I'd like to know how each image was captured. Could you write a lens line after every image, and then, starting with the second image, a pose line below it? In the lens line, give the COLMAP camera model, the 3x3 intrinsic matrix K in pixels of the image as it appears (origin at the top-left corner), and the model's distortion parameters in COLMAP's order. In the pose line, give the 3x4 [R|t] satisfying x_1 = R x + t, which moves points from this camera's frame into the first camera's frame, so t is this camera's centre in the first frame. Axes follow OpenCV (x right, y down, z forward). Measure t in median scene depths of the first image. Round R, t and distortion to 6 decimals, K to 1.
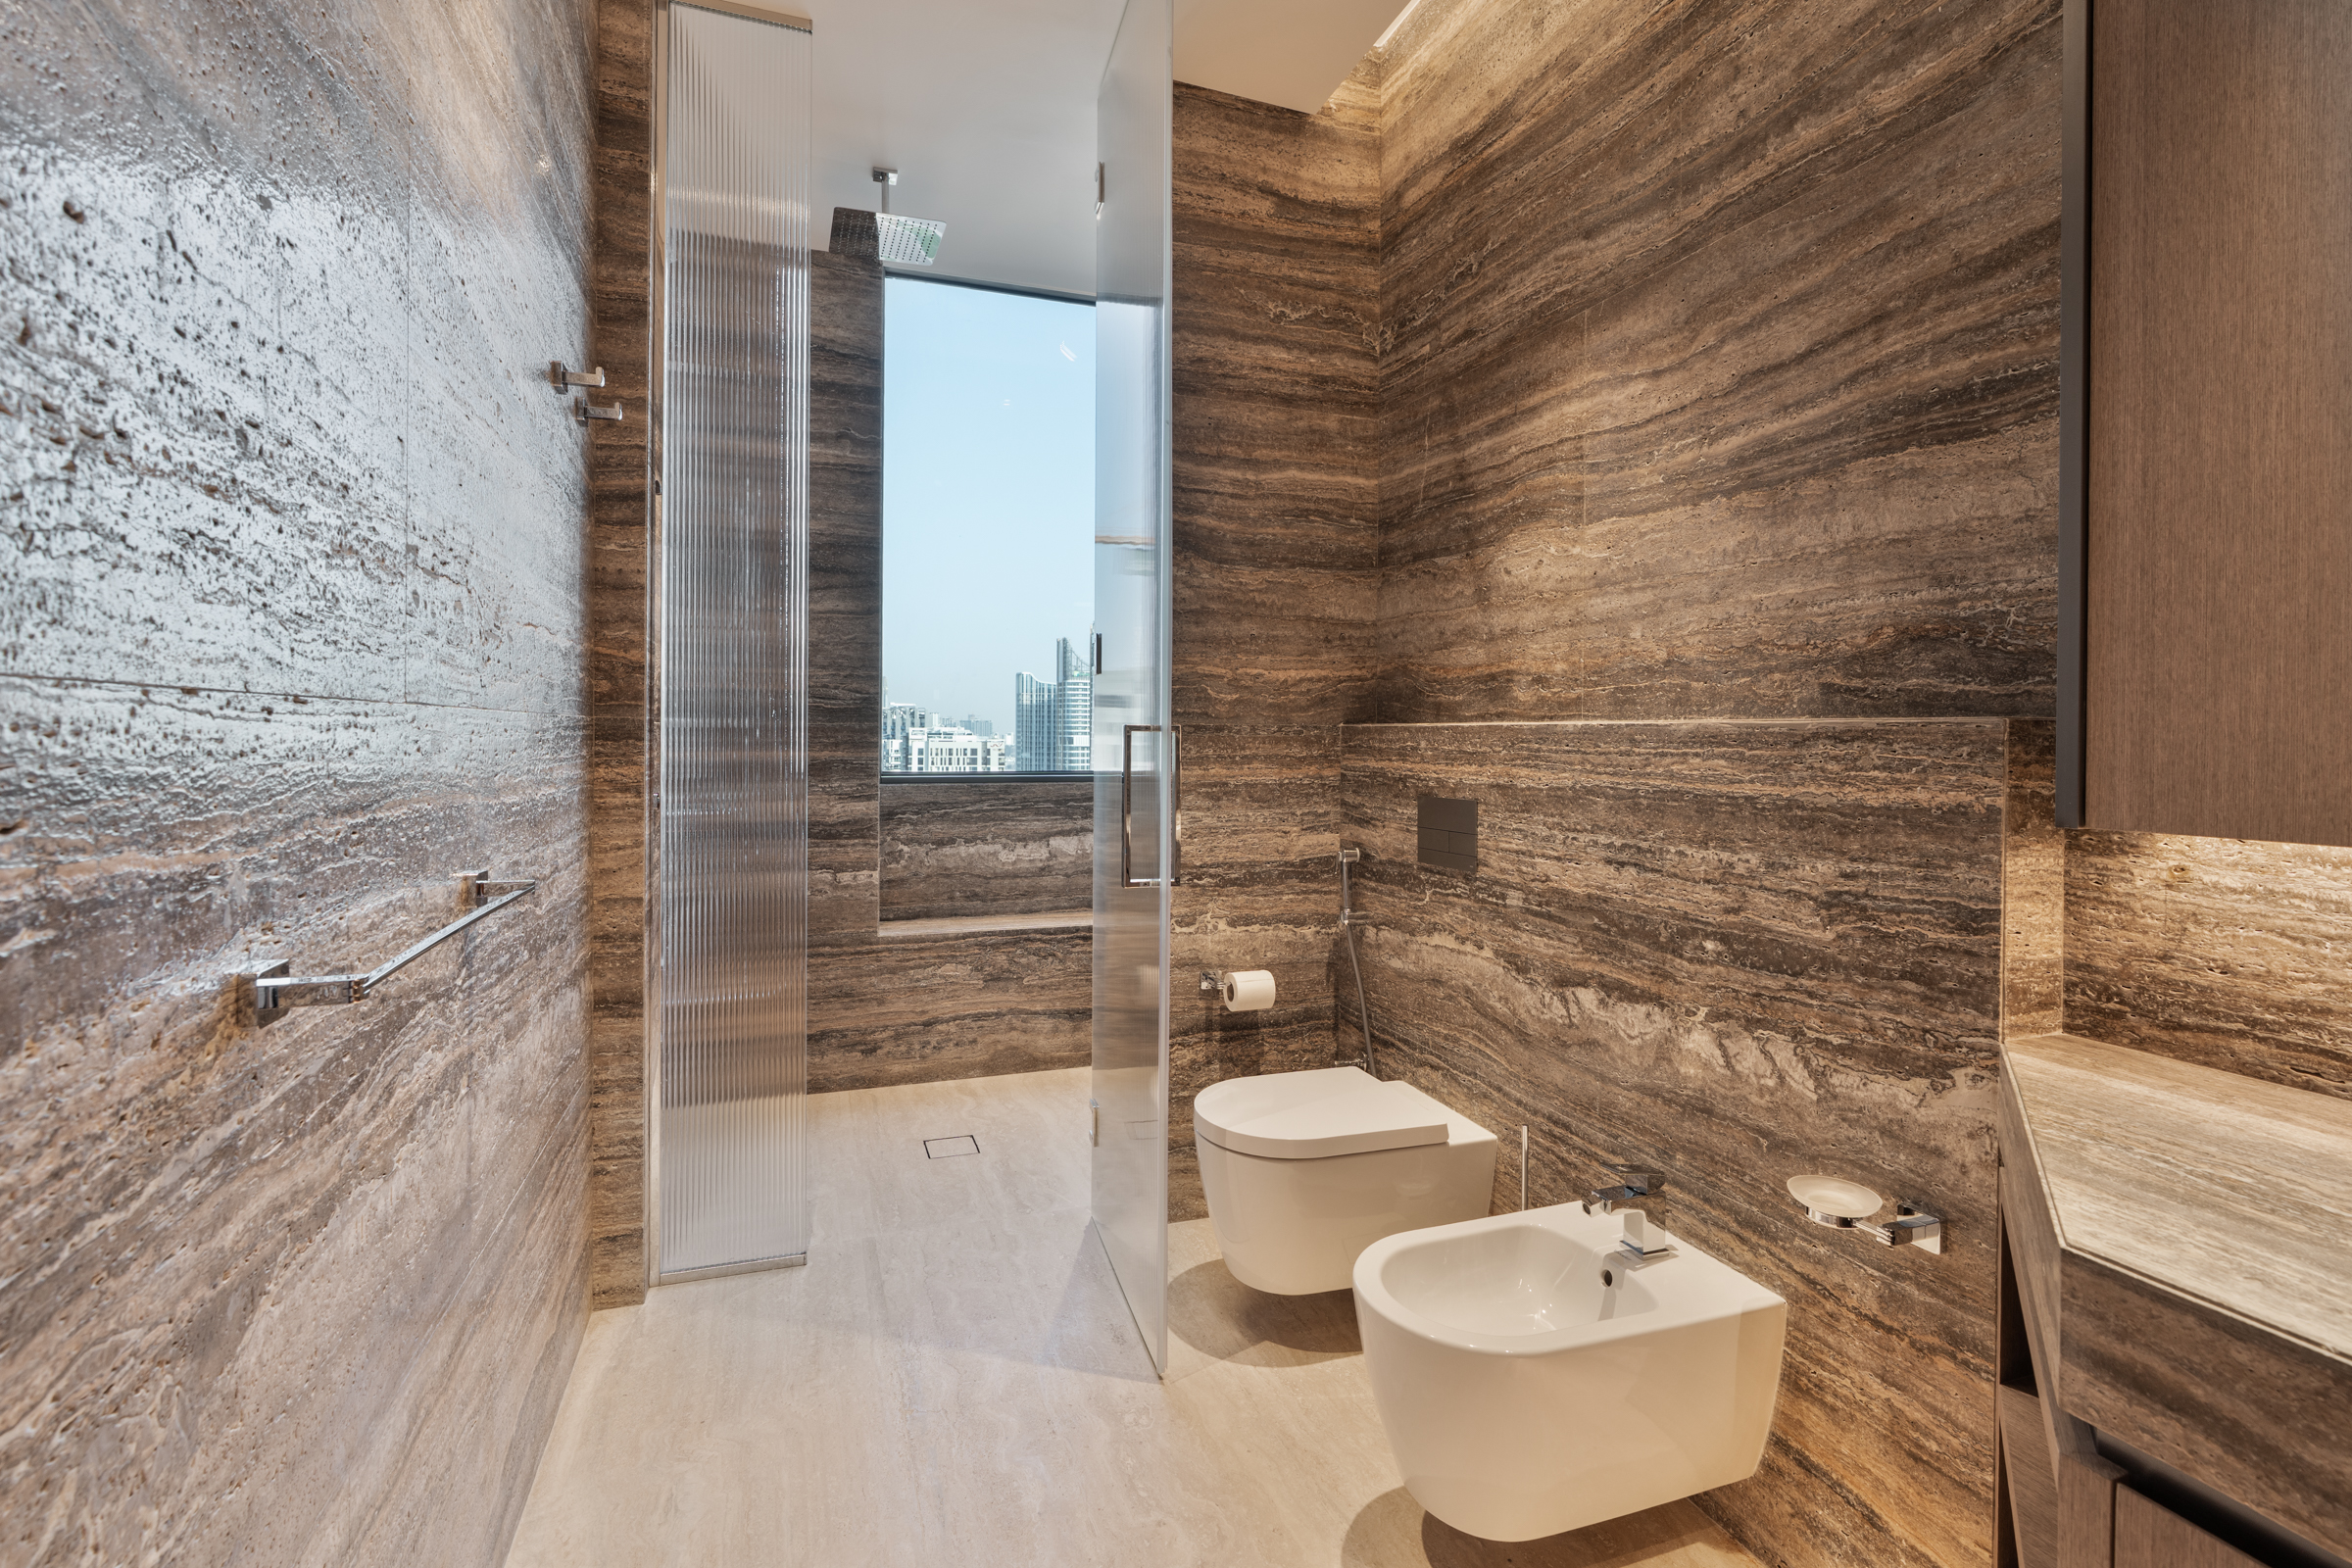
lens RADIAL K [[1053.3, 0, 1136.6], [0, 1053.3, 725.4], [0, 0, 1]] dist [-0.001832, 0.001146]
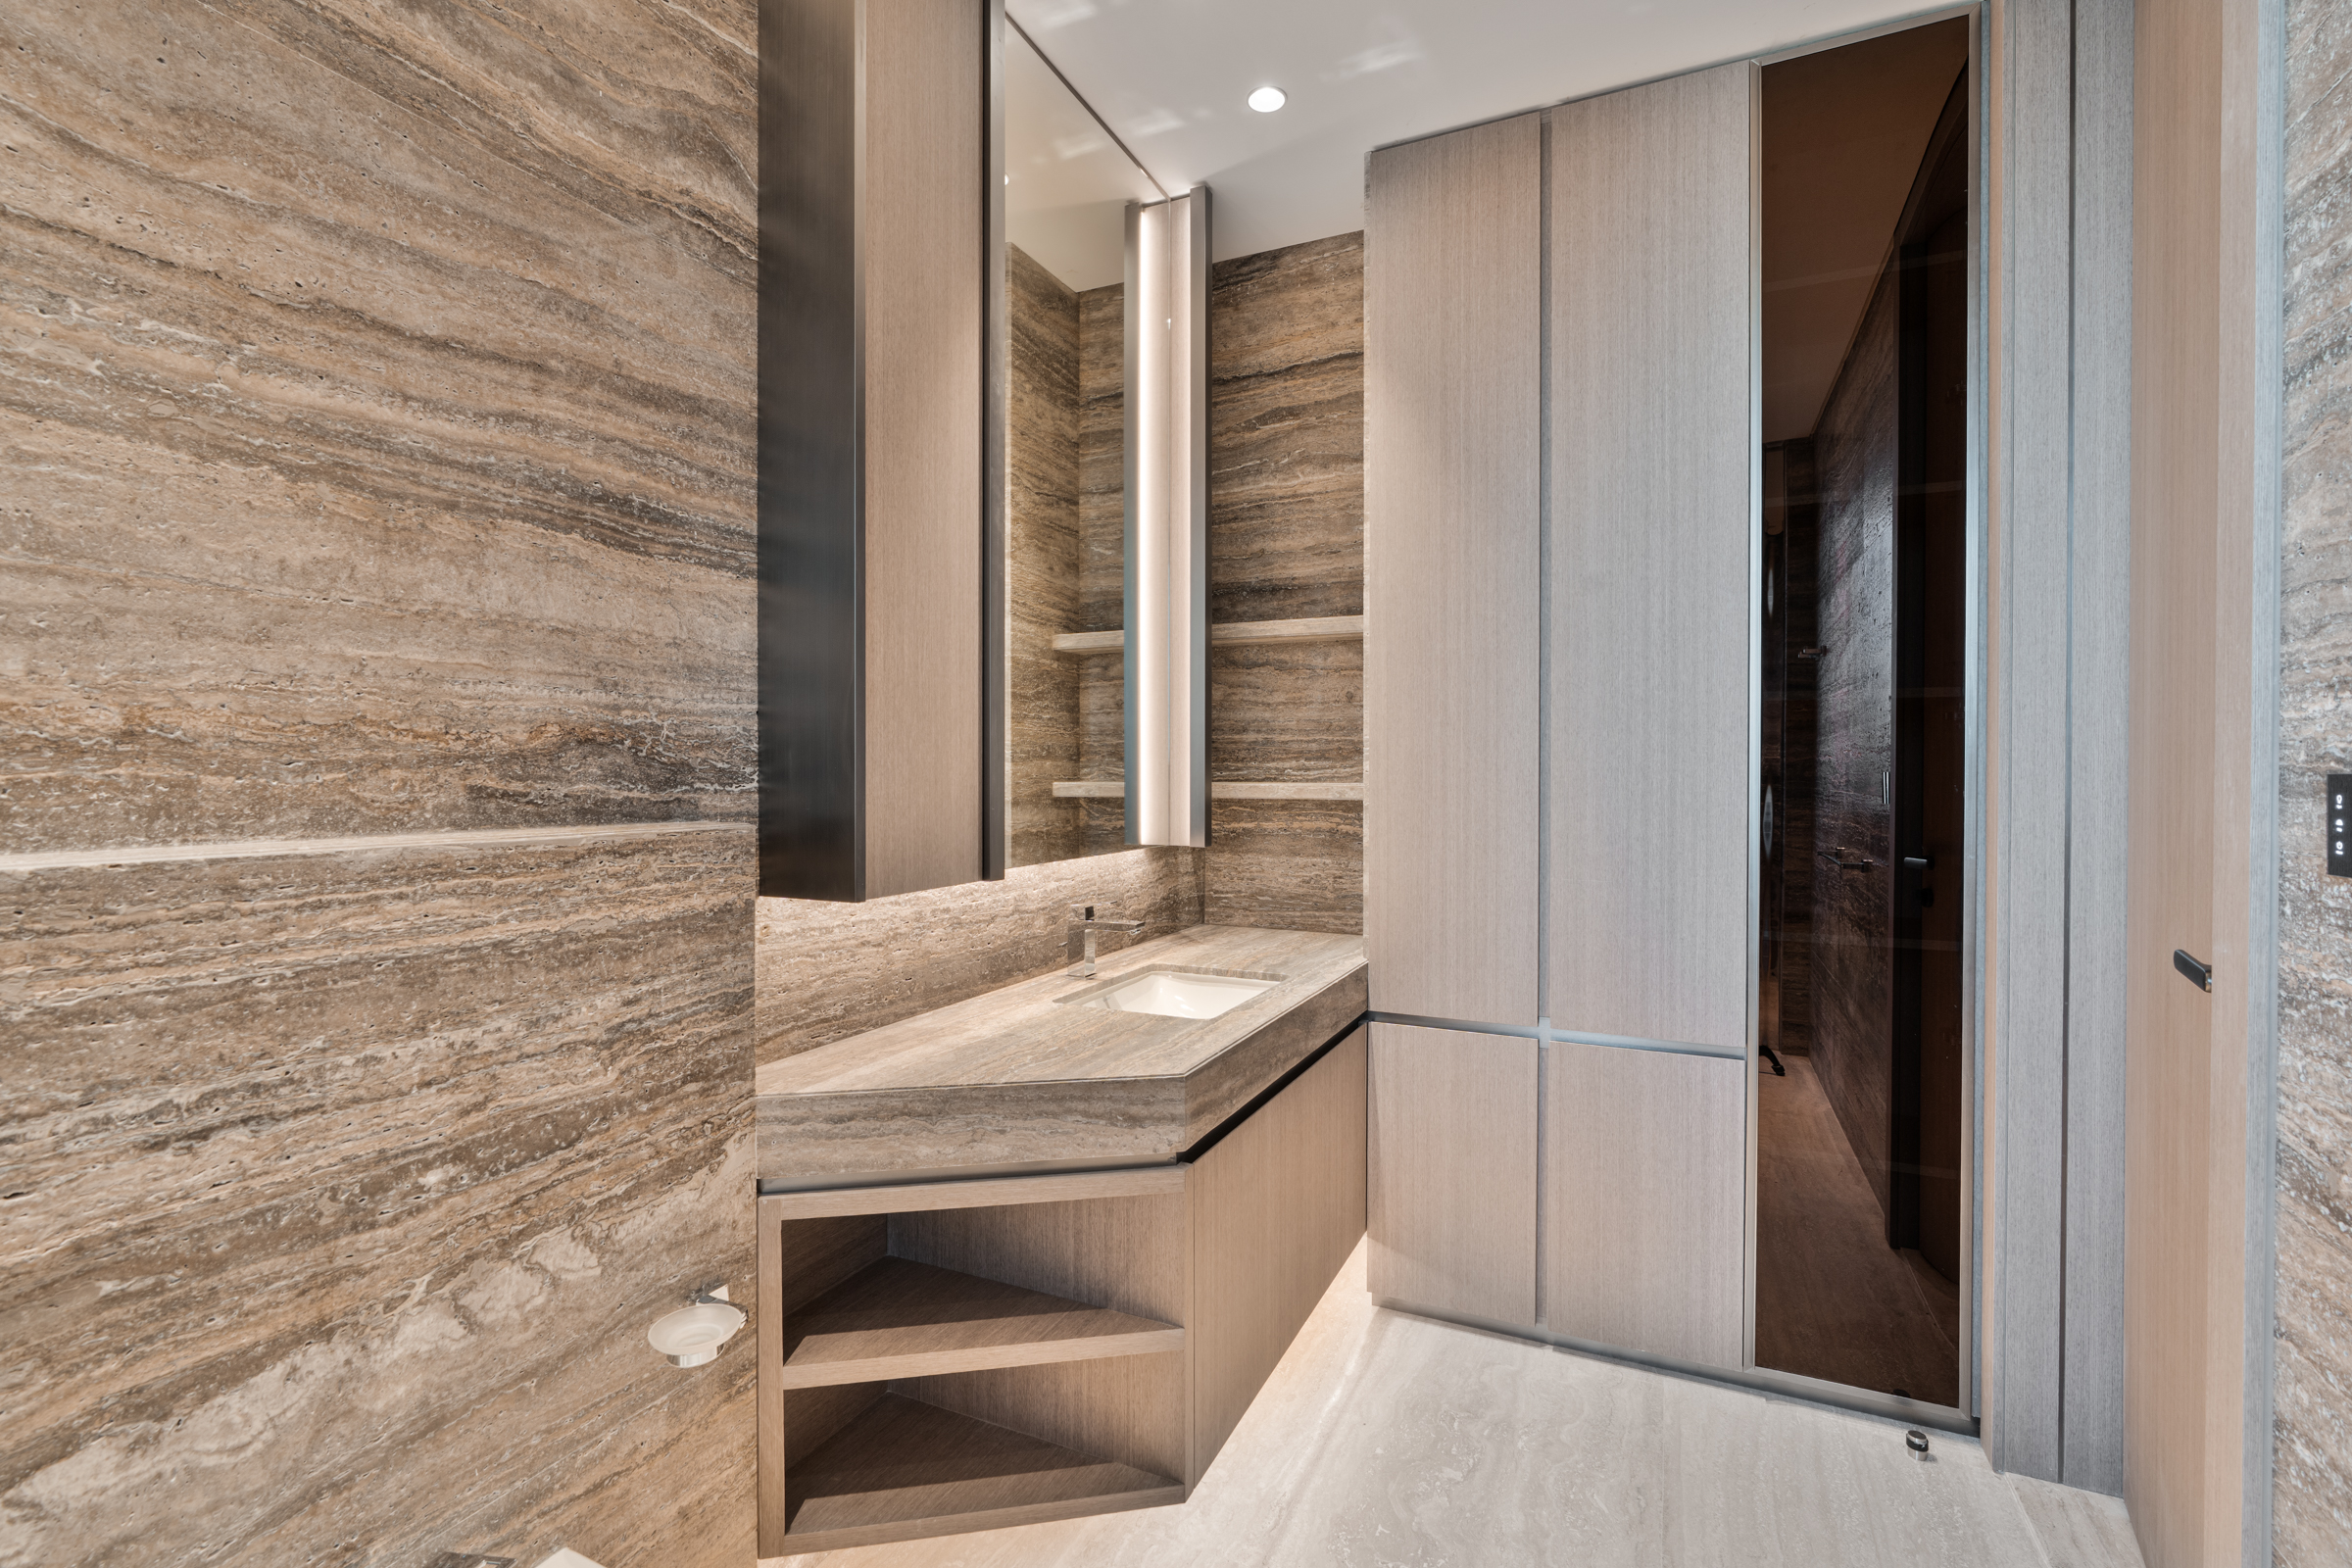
lens RADIAL K [[1053.3, 0, 1182.4], [0, 1053.3, 769.9], [0, 0, 1]] dist [-0.001832, 0.001146]
pose [[-0.729823, -0.010973, 0.683548, -0.279791], [-0.014510, 0.999895, 0.000560, -0.062501], [-0.683482, -0.009510, -0.729905, 1.262876]]
